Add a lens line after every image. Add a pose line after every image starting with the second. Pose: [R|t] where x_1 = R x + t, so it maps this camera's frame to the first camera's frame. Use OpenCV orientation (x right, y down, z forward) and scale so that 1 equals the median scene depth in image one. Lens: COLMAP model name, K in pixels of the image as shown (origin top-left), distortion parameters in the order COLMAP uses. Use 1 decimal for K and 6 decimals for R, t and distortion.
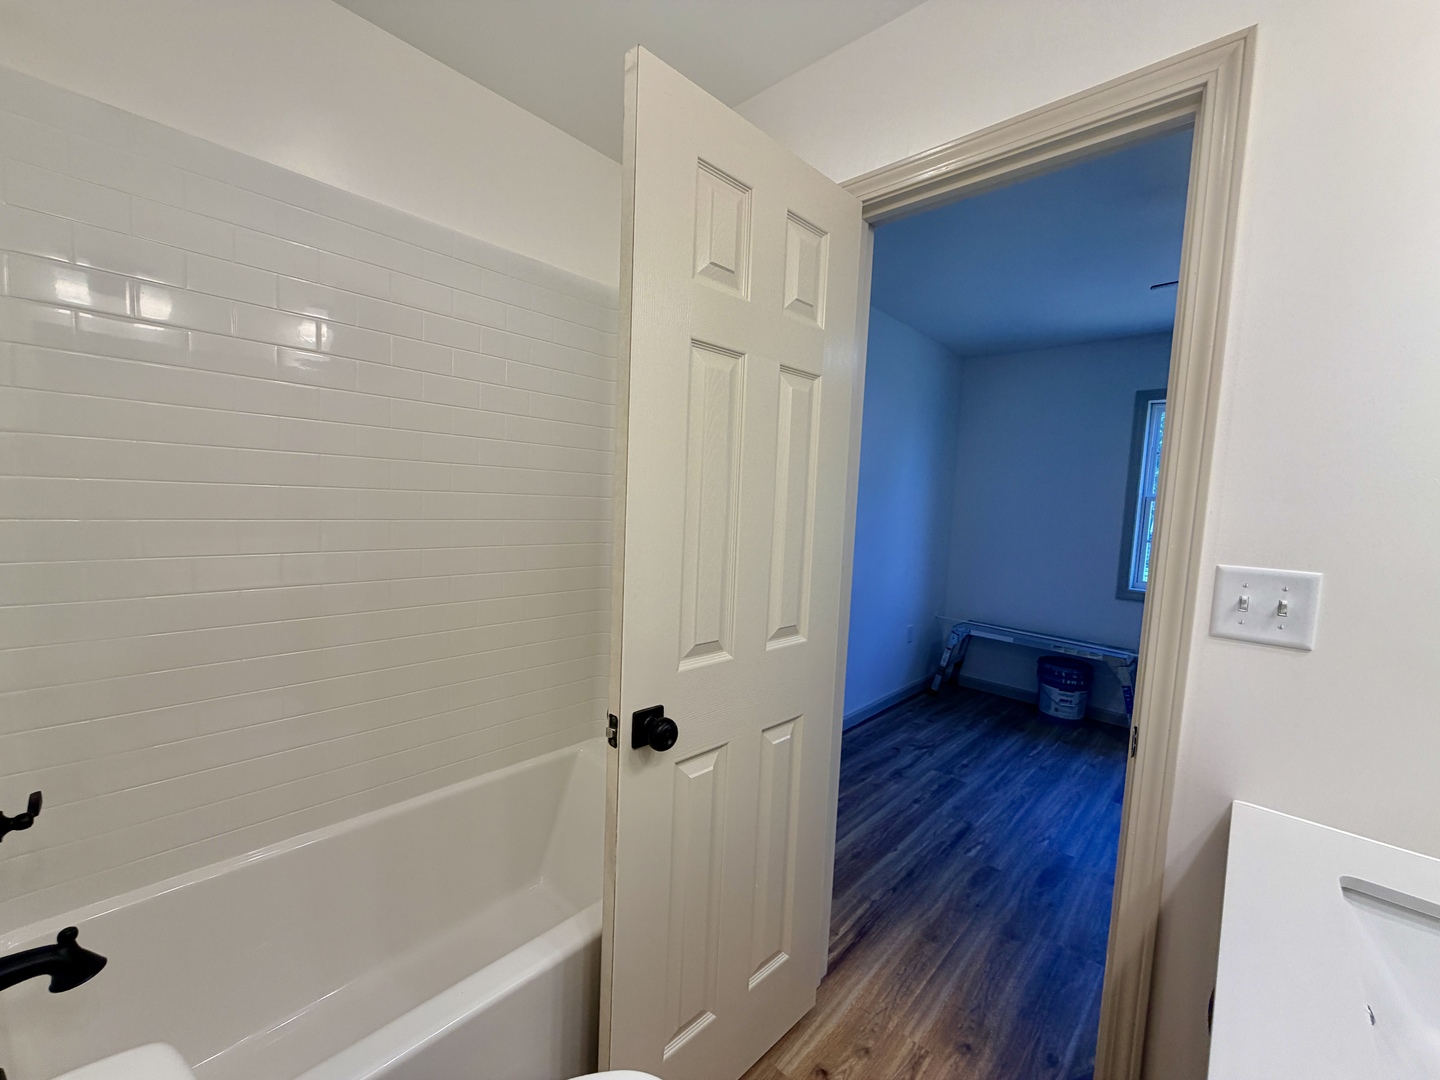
lens RADIAL K [[581.0, 0, 720.0], [0, 581.0, 540.0], [0, 0, 1]] dist [-0.000977, -0.000183]
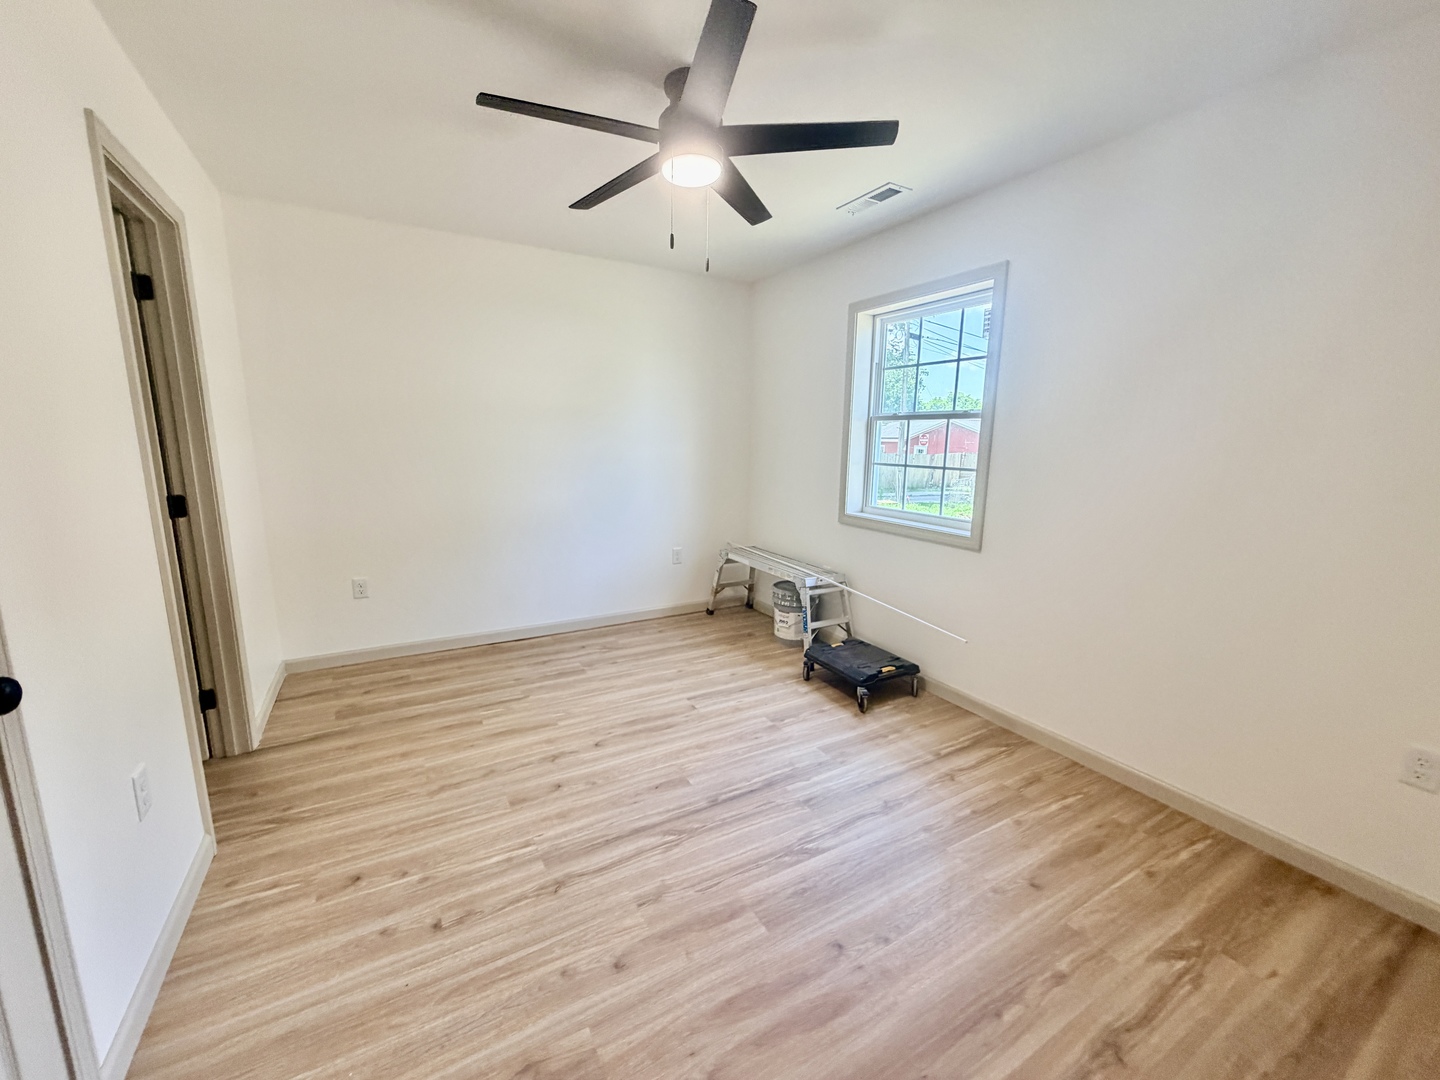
lens RADIAL K [[581.0, 0, 720.0], [0, 581.0, 540.0], [0, 0, 1]] dist [-0.000977, -0.000183]
pose [[0.952085, 0.016845, -0.305368, 0.926815], [0.011539, 0.995792, 0.090908, 0.044232], [0.305615, -0.090076, 0.947885, 0.000690]]
